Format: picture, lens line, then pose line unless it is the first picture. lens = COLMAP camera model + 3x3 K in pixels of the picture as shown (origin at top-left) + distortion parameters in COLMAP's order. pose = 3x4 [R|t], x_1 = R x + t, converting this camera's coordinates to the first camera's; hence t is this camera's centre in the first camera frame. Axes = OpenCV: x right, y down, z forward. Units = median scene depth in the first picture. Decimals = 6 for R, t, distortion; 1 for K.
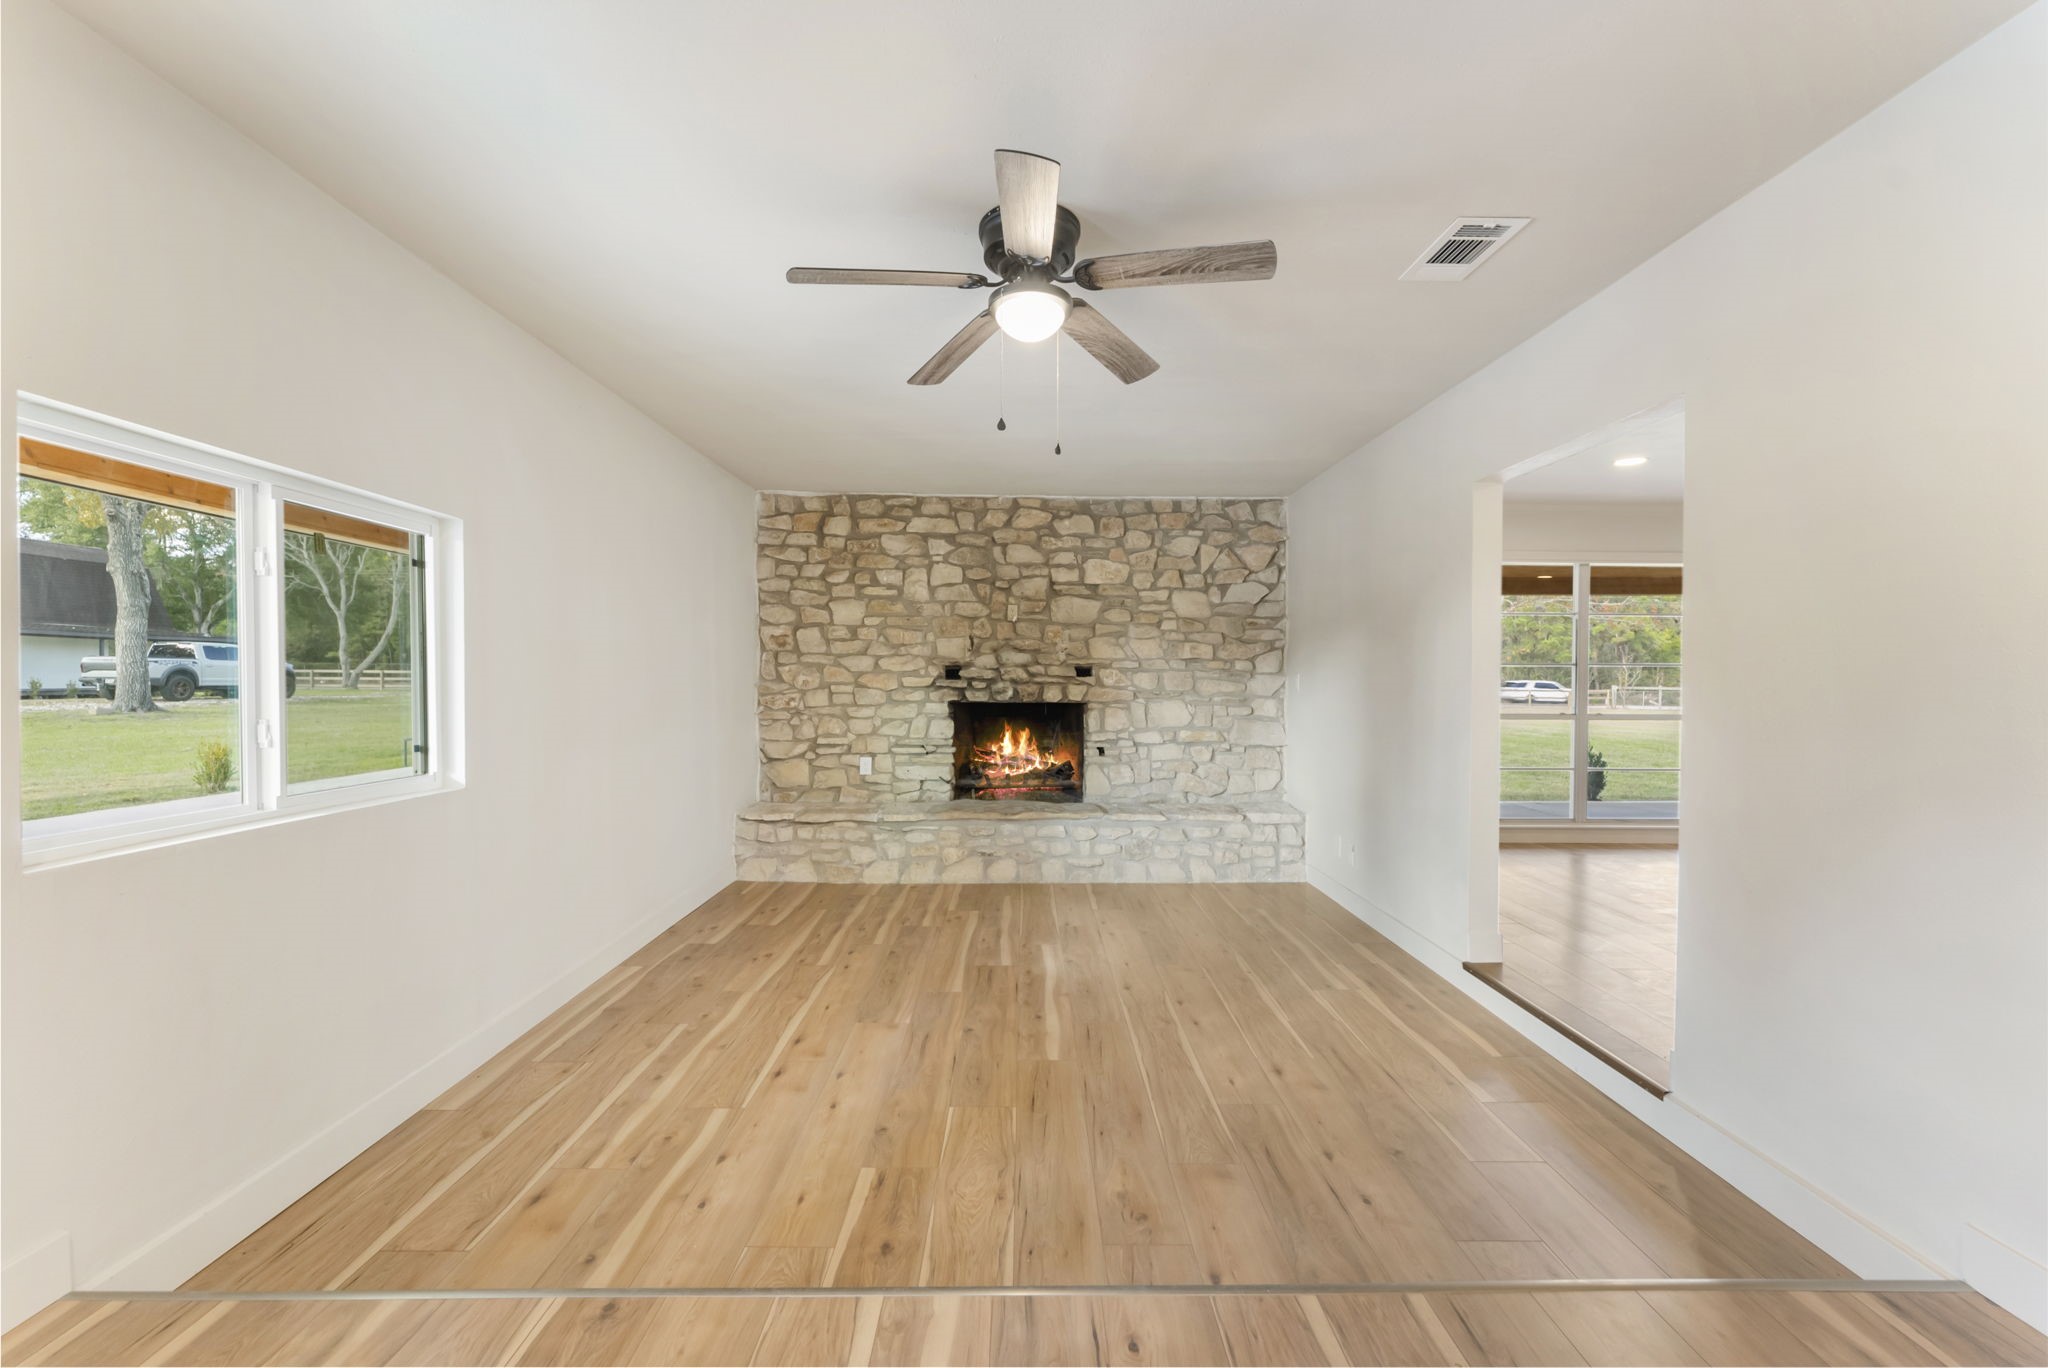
lens RADIAL K [[823.2, 0, 1018.4], [0, 823.2, 686.1], [0, 0, 1]] dist [0.003487, 0.000093]
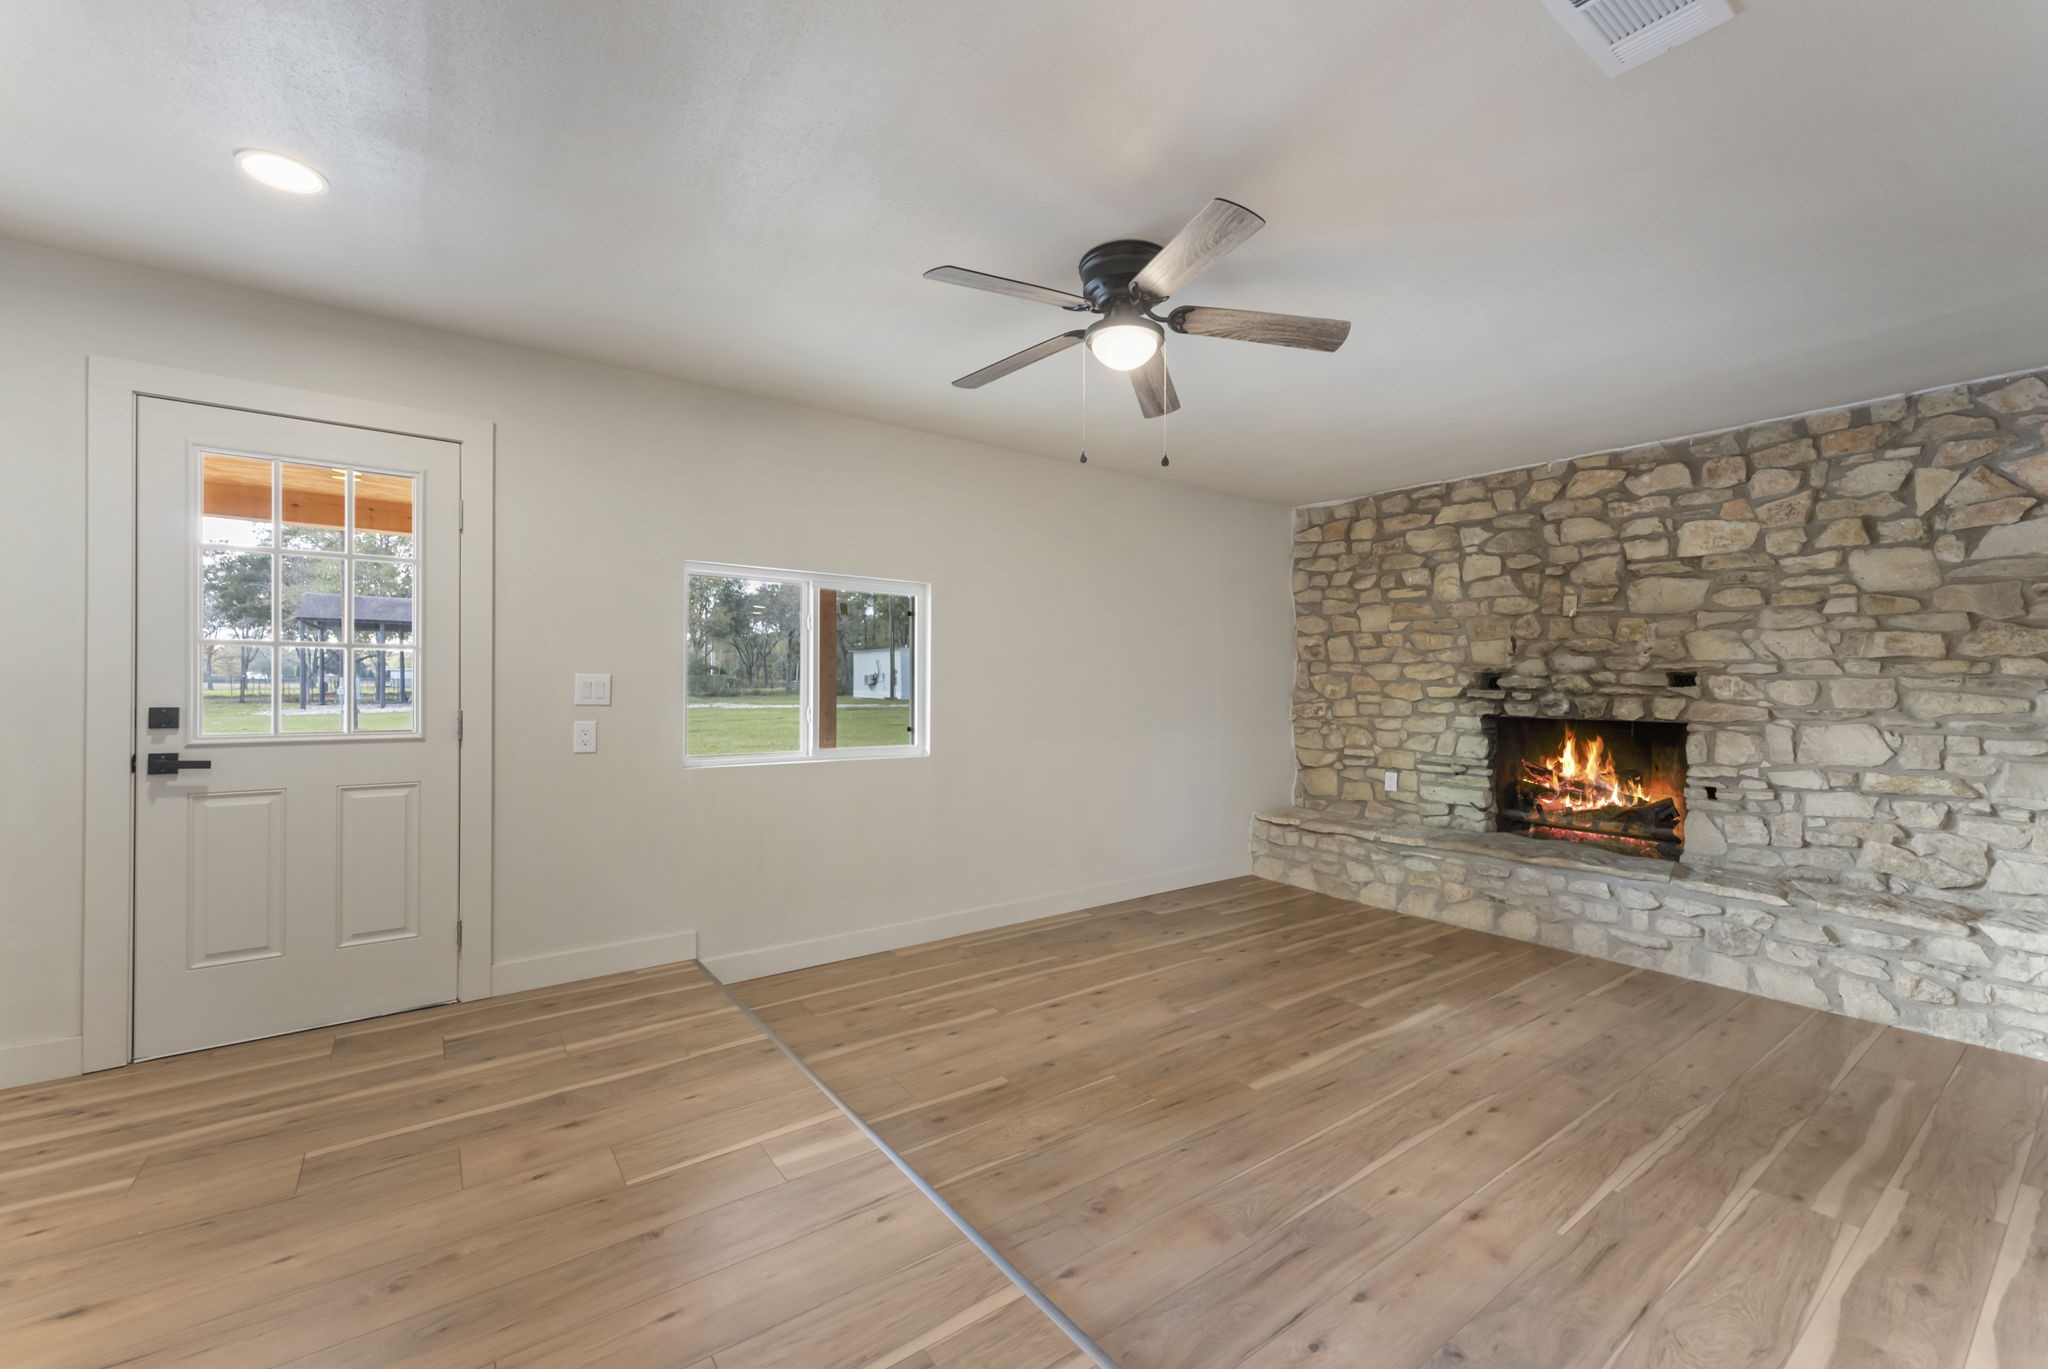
lens RADIAL K [[823.2, 0, 1018.4], [0, 823.2, 686.6], [0, 0, 1]] dist [0.003487, 0.000093]
pose [[0.586935, 0.001786, -0.809632, 0.326579], [-0.012455, 0.999899, -0.006823, 0.000751], [0.809538, 0.014089, 0.586898, 0.108991]]
